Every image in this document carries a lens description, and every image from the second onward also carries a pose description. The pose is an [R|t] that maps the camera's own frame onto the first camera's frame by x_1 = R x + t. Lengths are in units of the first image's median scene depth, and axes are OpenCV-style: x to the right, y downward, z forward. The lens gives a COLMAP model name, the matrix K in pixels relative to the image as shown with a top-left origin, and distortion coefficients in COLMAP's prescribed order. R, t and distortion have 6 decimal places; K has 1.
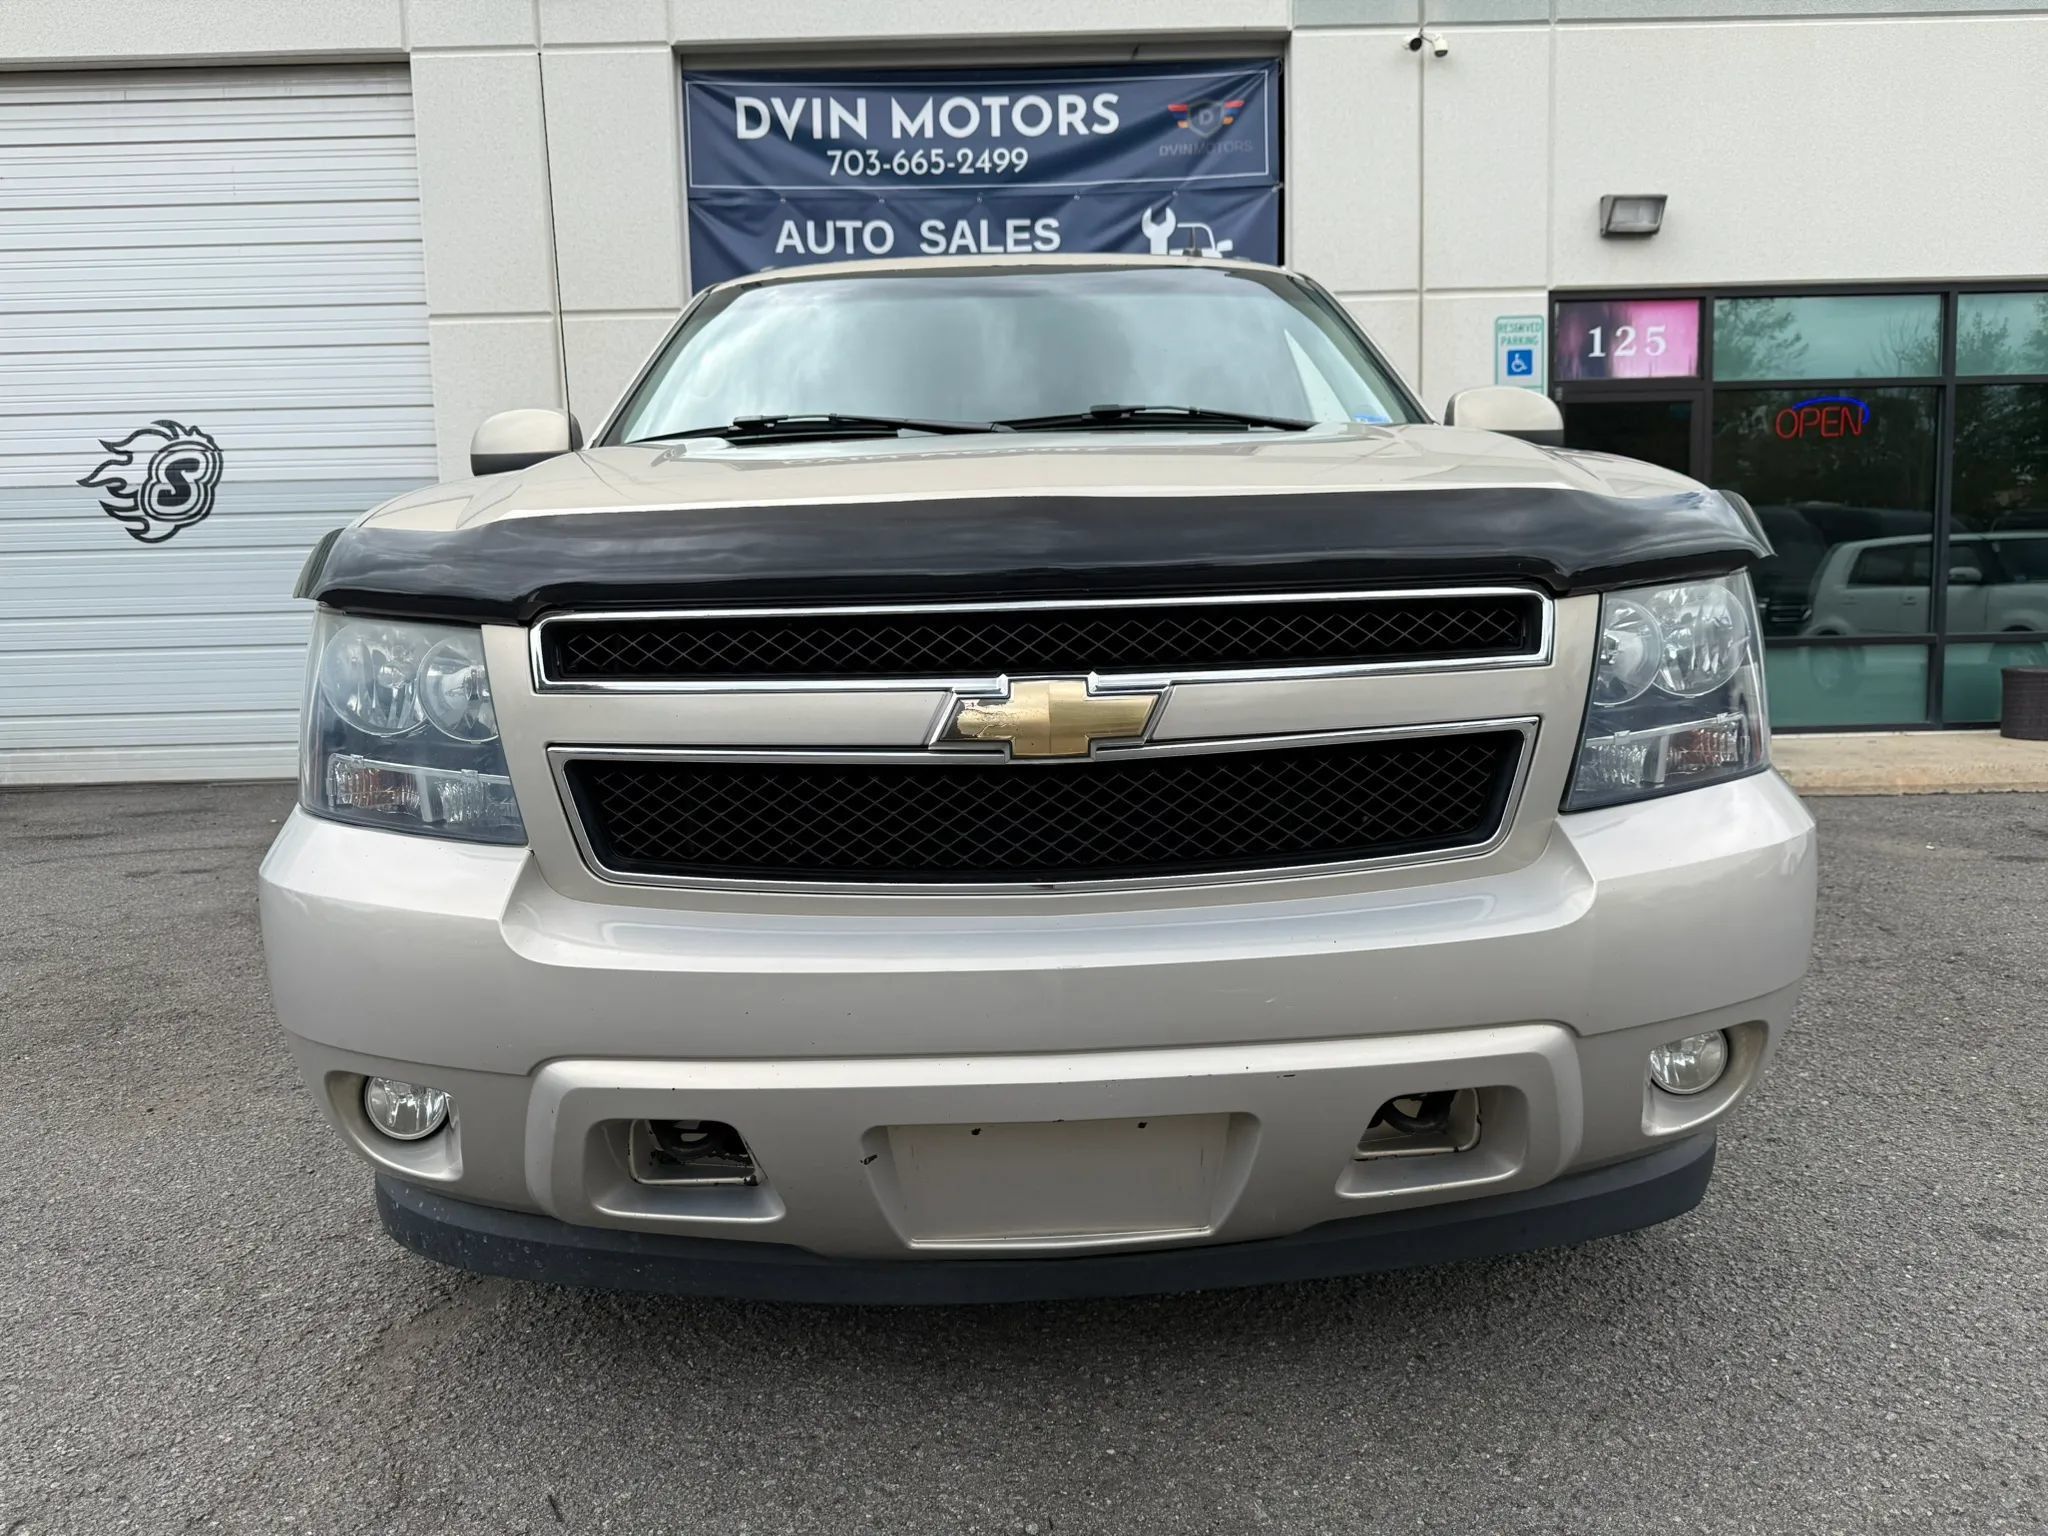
lens RADIAL K [[1442.4, 0, 1039.2], [0, 1442.4, 777.6], [0, 0, 1]] dist [0.012155, -0.017178]
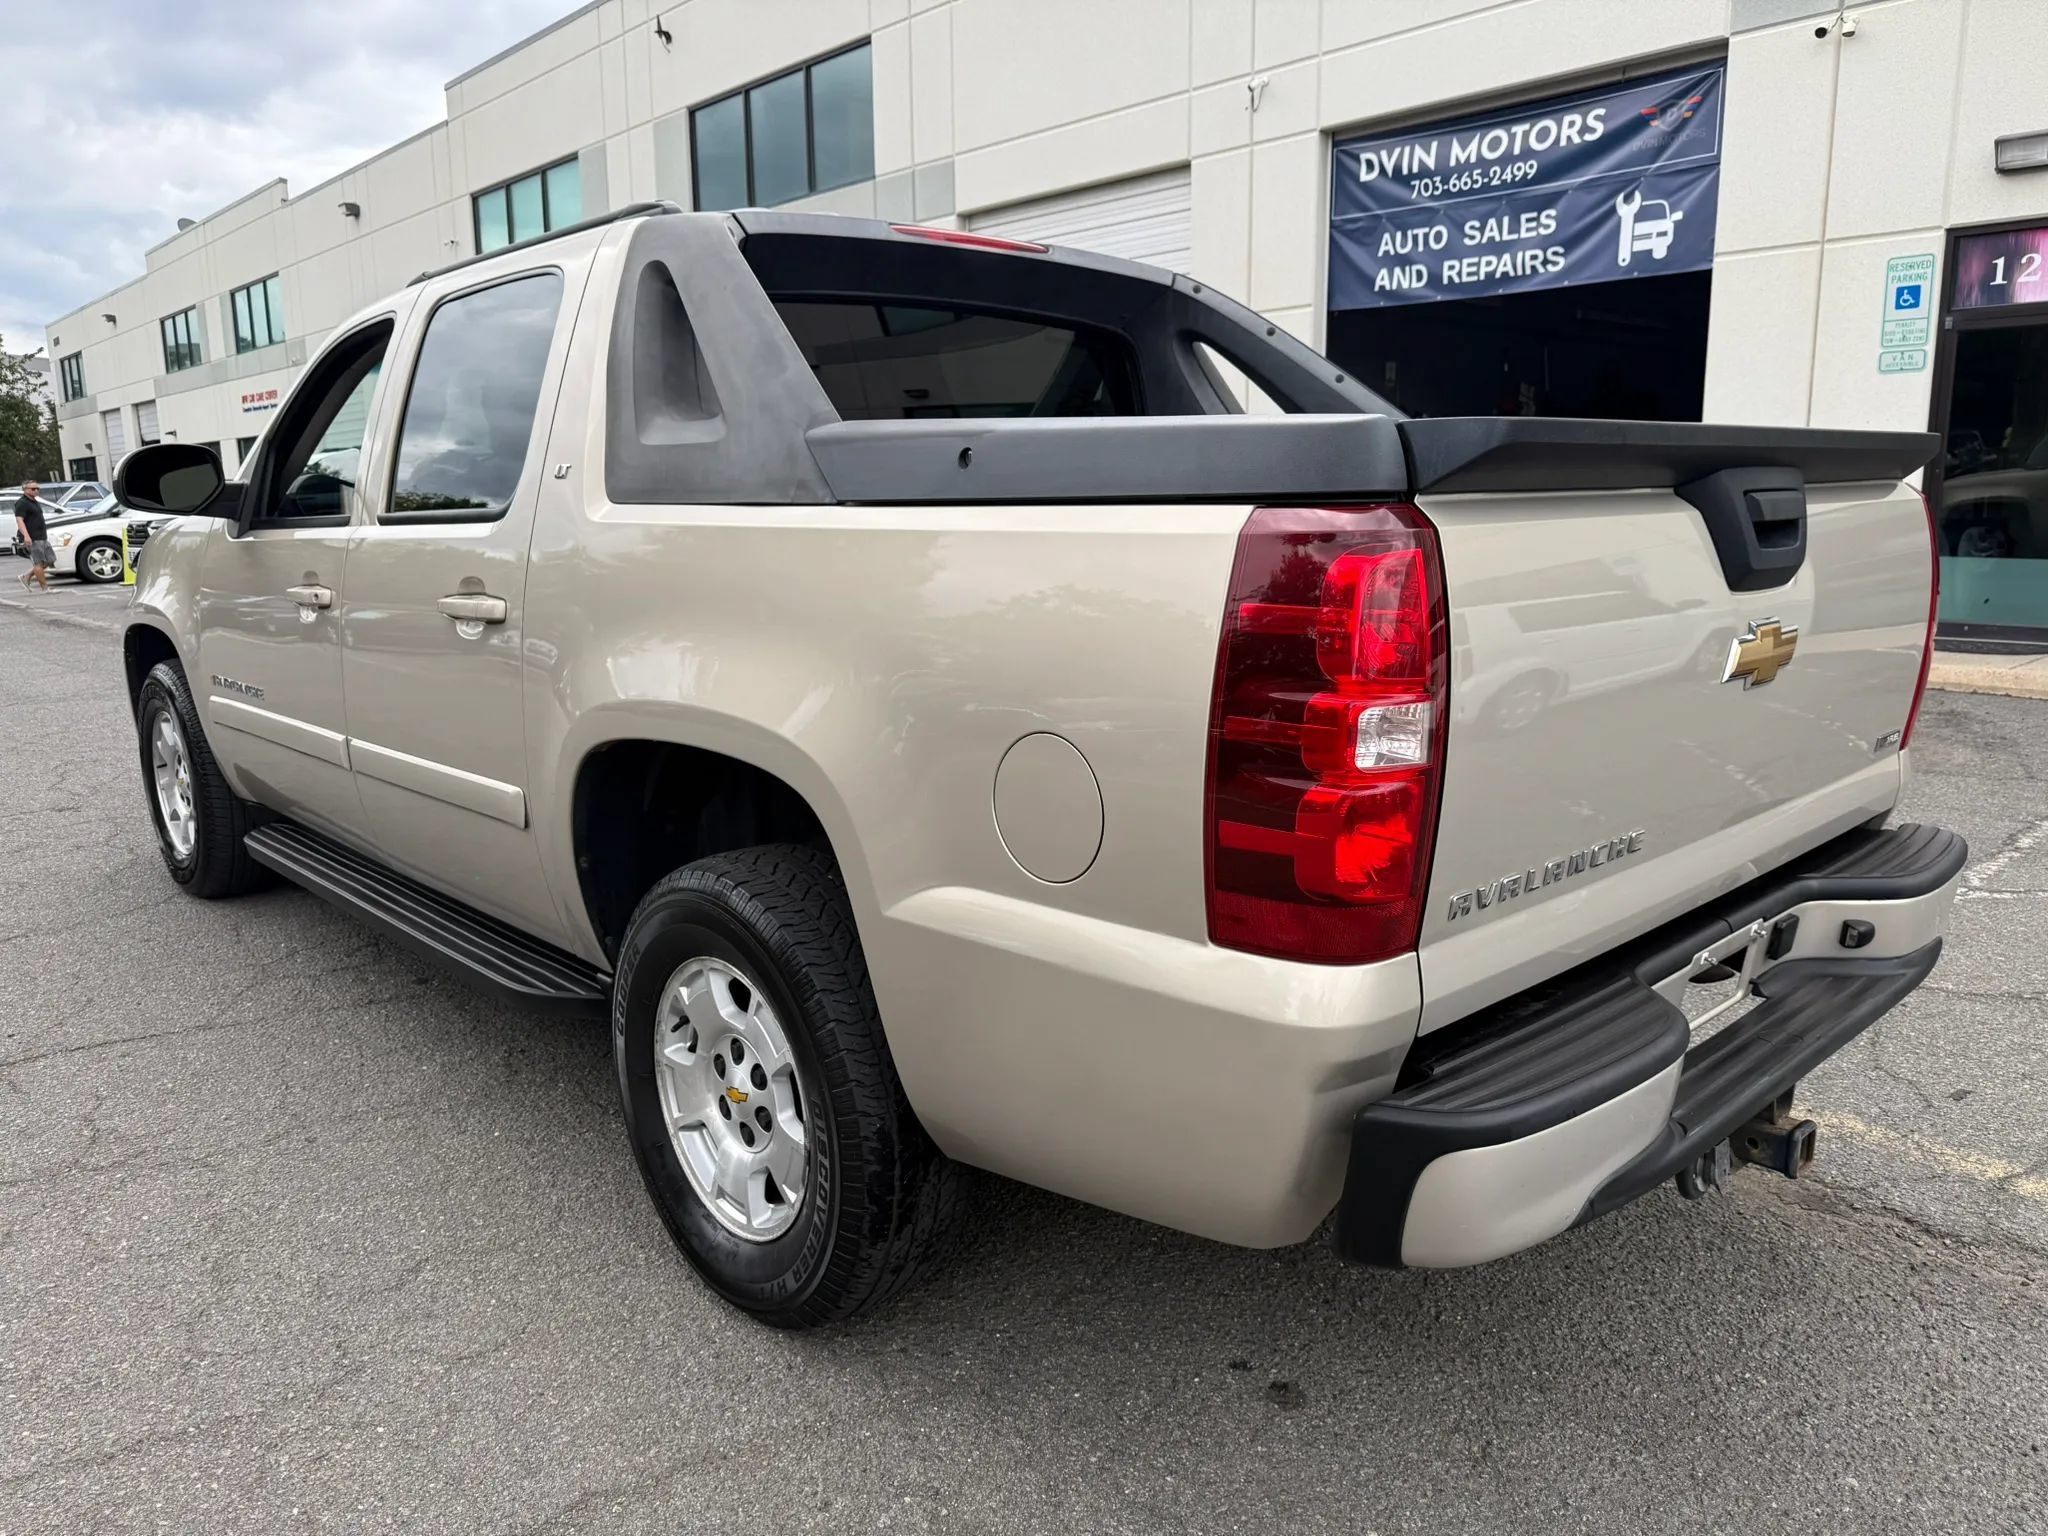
lens RADIAL K [[1442.4, 0, 1031.6], [0, 1442.4, 779.4], [0, 0, 1]] dist [0.012155, -0.017178]
pose [[0.659113, 0.171898, -0.732135, 0.776716], [-0.087714, 0.984454, 0.152174, -0.026990], [0.746911, -0.036081, 0.663944, -0.280620]]
